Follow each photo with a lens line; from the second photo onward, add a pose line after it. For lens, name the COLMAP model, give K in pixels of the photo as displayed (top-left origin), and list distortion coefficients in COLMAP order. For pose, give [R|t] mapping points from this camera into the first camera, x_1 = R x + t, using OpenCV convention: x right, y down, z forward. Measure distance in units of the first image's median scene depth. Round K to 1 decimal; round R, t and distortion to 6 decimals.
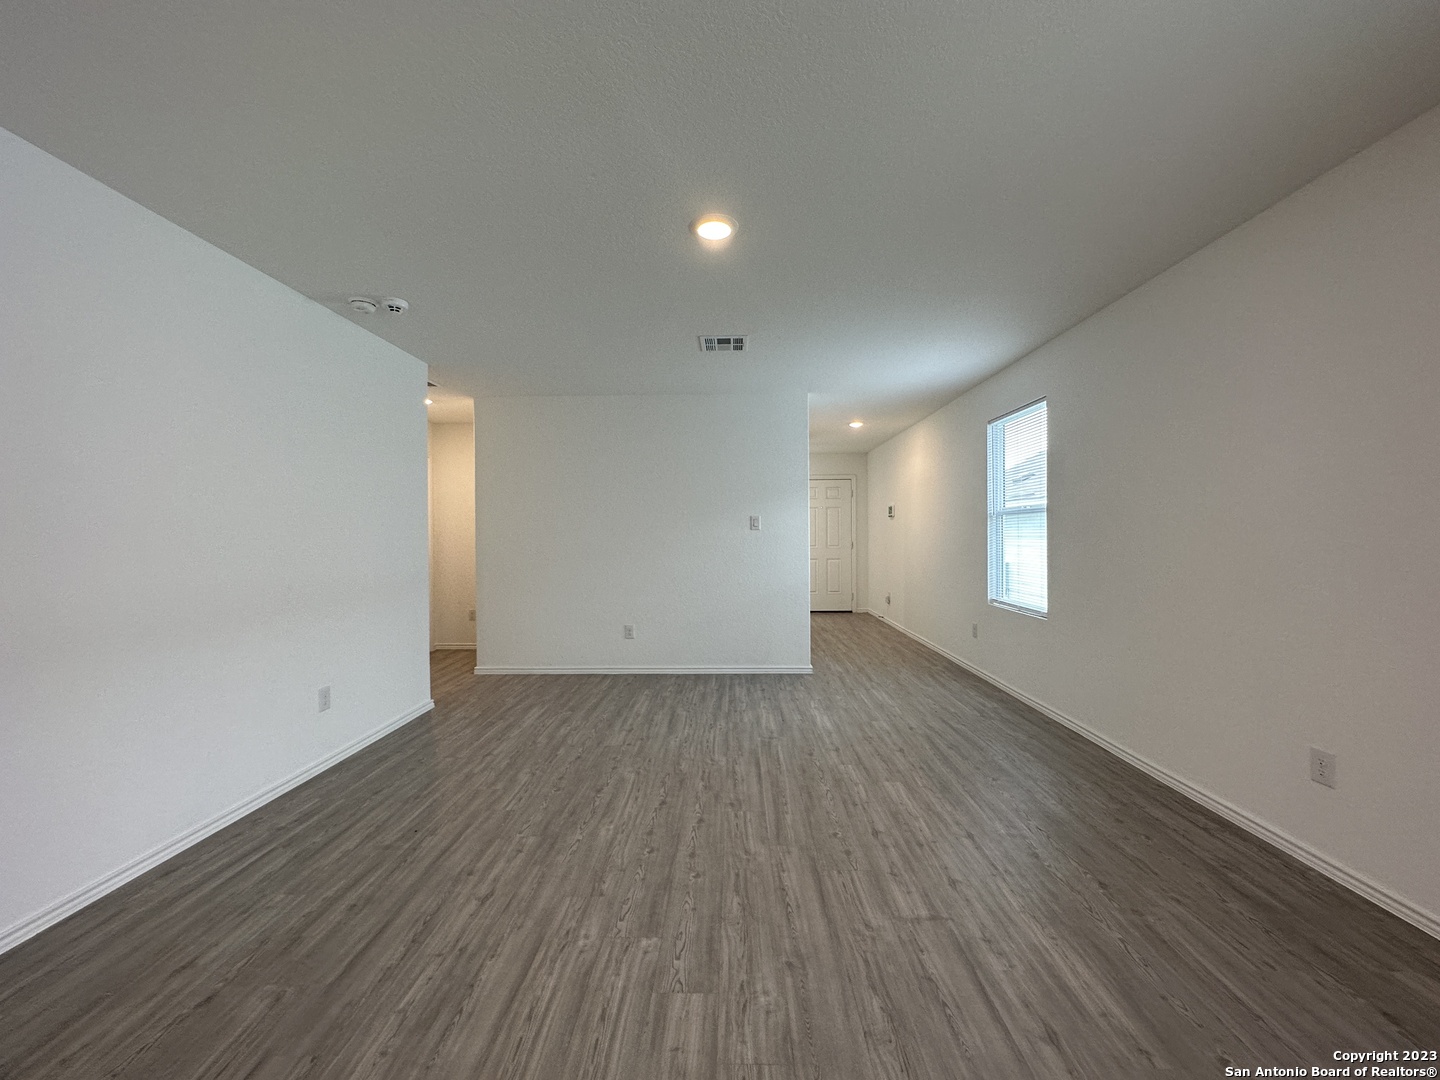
lens RADIAL K [[575.2, 0, 729.9], [0, 575.2, 544.7], [0, 0, 1]] dist [-0.017756, 0.000393]
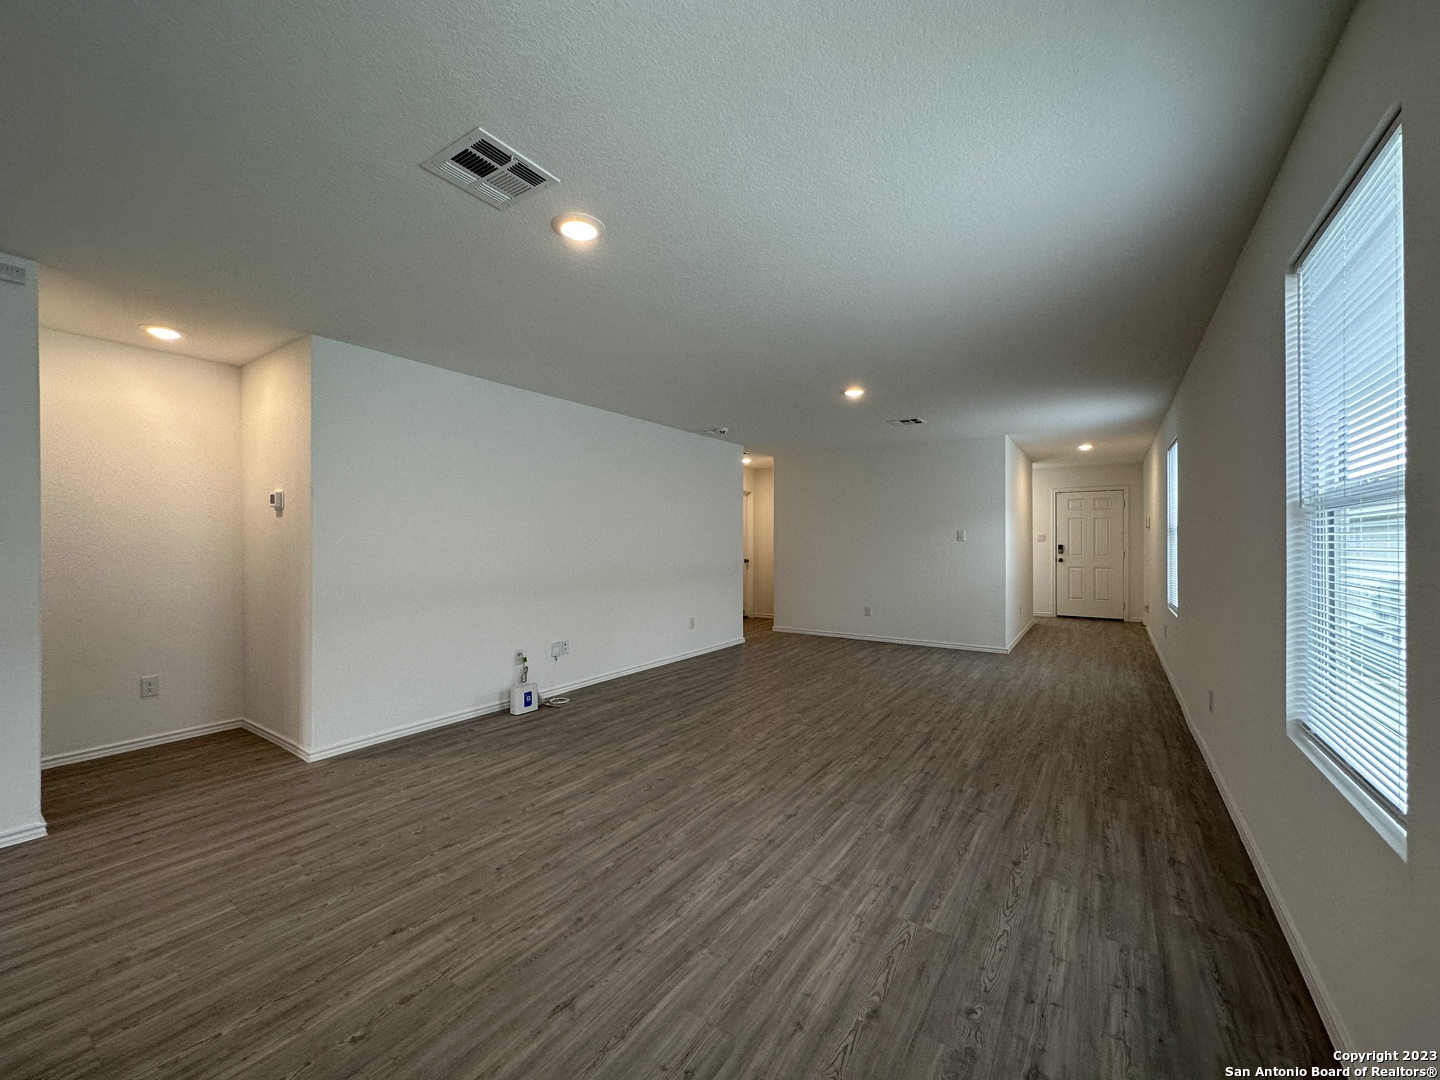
lens RADIAL K [[581.1, 0, 720.0], [0, 581.1, 540.0], [0, 0, 1]] dist [-0.022915, -0.000054]
pose [[0.835926, 0.004386, -0.548825, 0.542424], [-0.014246, 0.999805, -0.013708, -0.002685], [0.548657, 0.019277, 0.835825, -0.728787]]
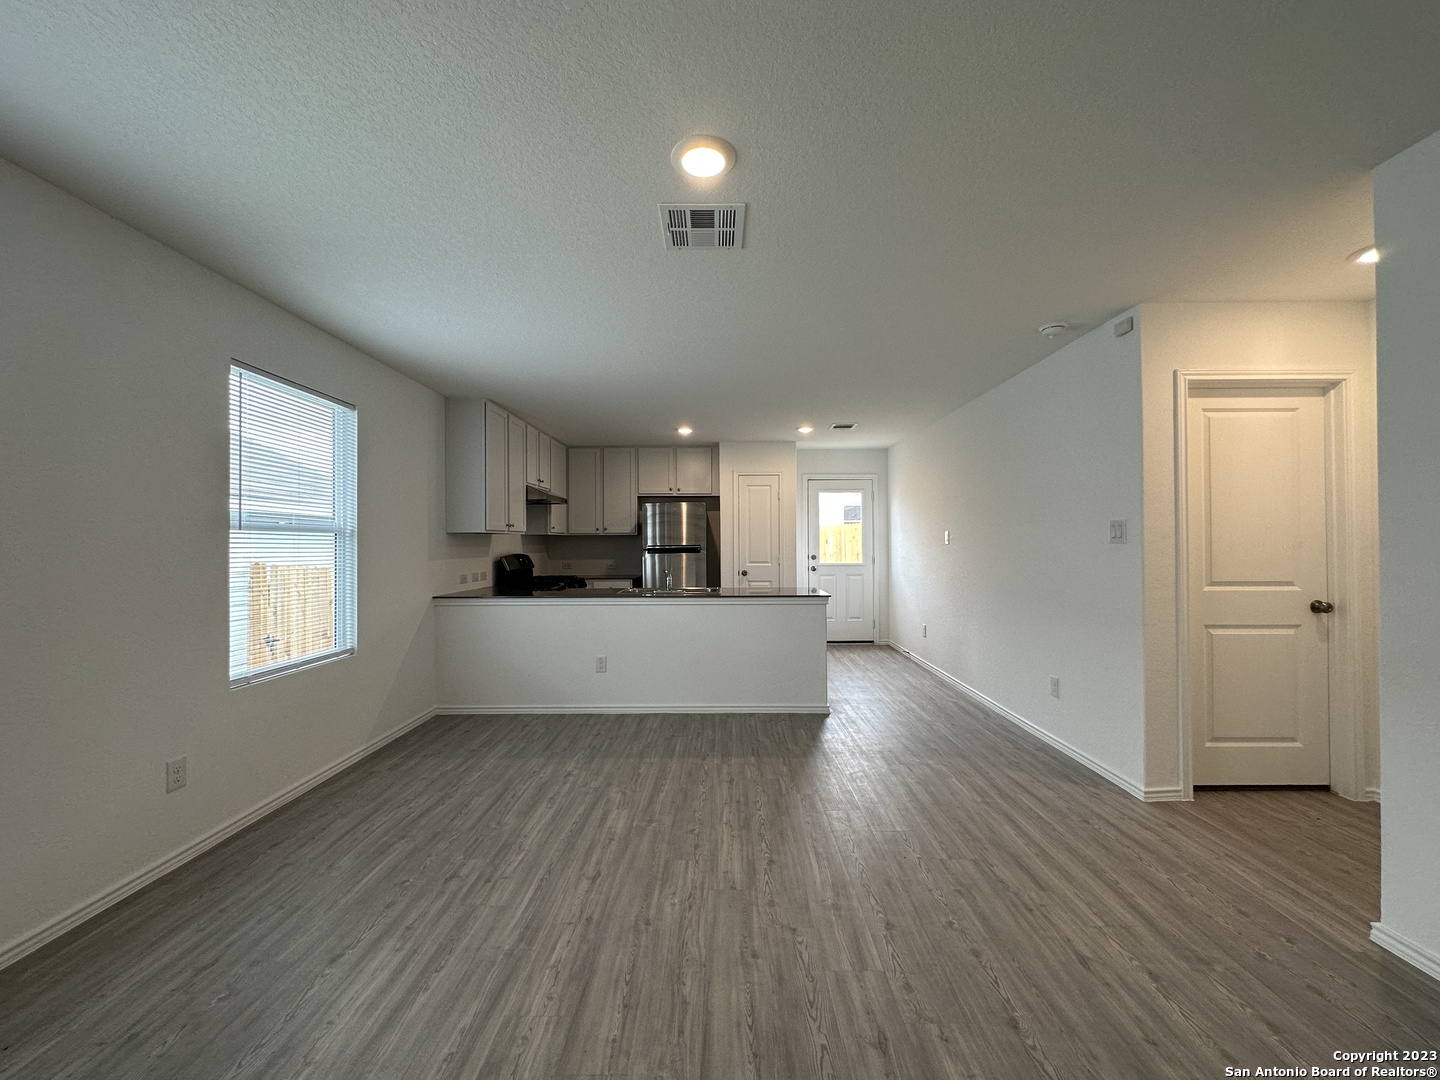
lens RADIAL K [[576.6, 0, 722.9], [0, 576.6, 541.8], [0, 0, 1]] dist [-0.001151, -0.000069]
pose [[-0.999857, 0.015710, -0.006326, -0.036381], [0.015627, 0.999795, 0.012894, -0.024513], [0.006527, 0.012793, -0.999897, 0.395389]]
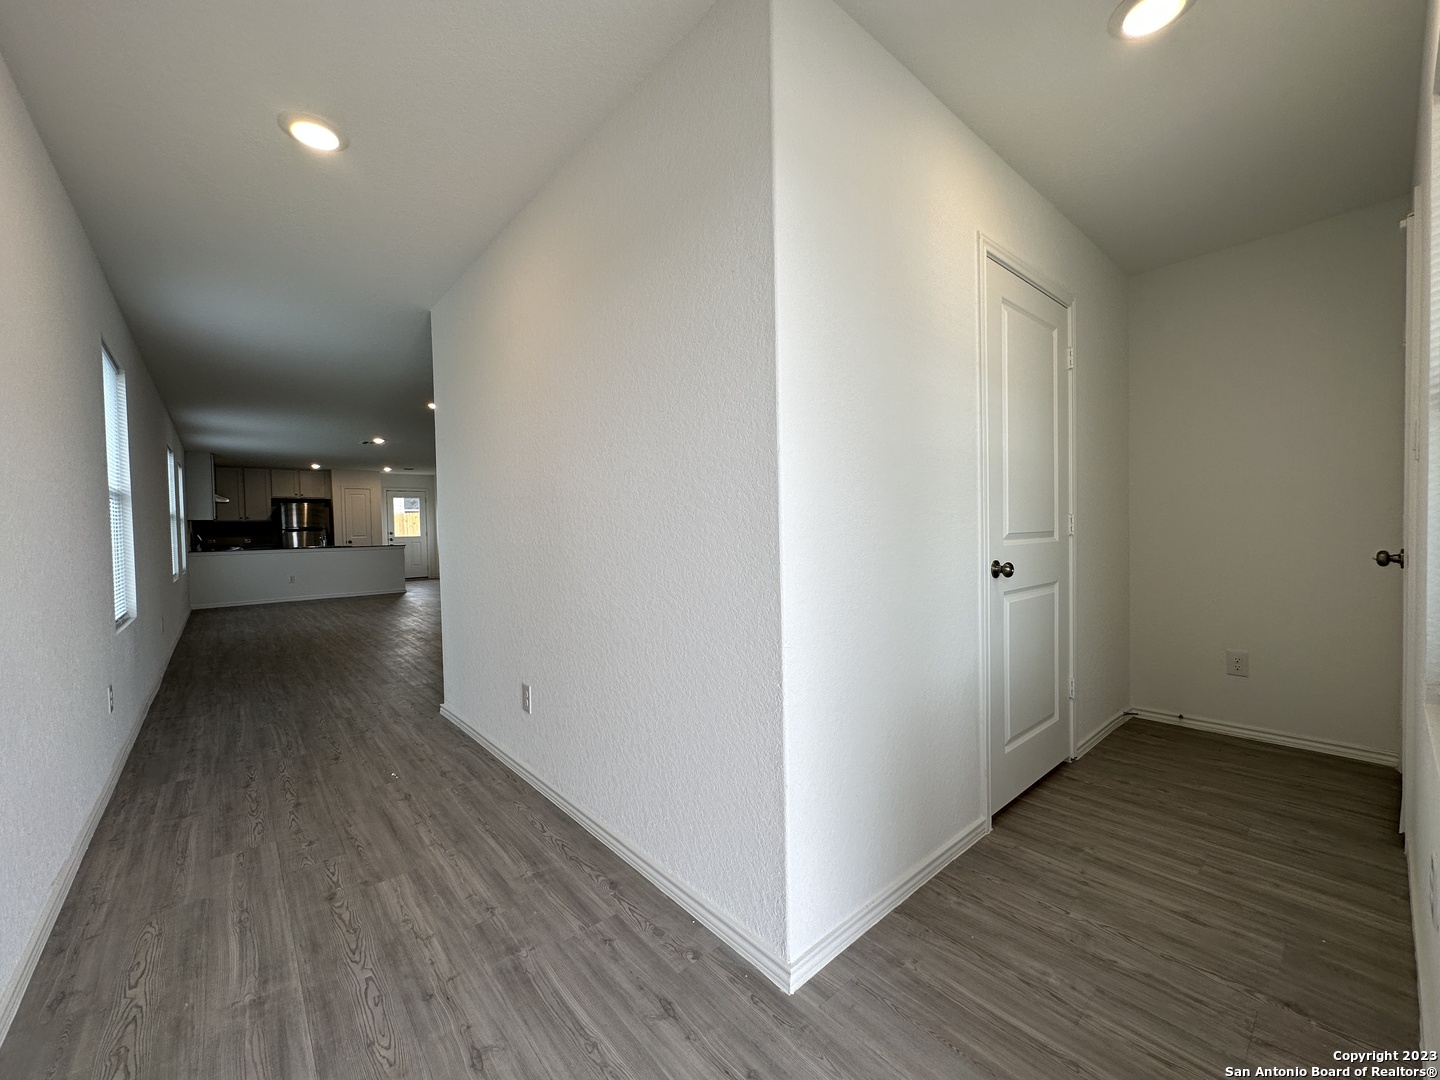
lens RADIAL K [[575.2, 0, 729.9], [0, 575.2, 544.7], [0, 0, 1]] dist [-0.017756, 0.000393]
pose [[-0.740662, 0.046346, -0.670278, 0.594557], [0.013250, 0.998432, 0.054395, -0.038993], [0.671748, 0.031407, -0.740114, 3.013341]]
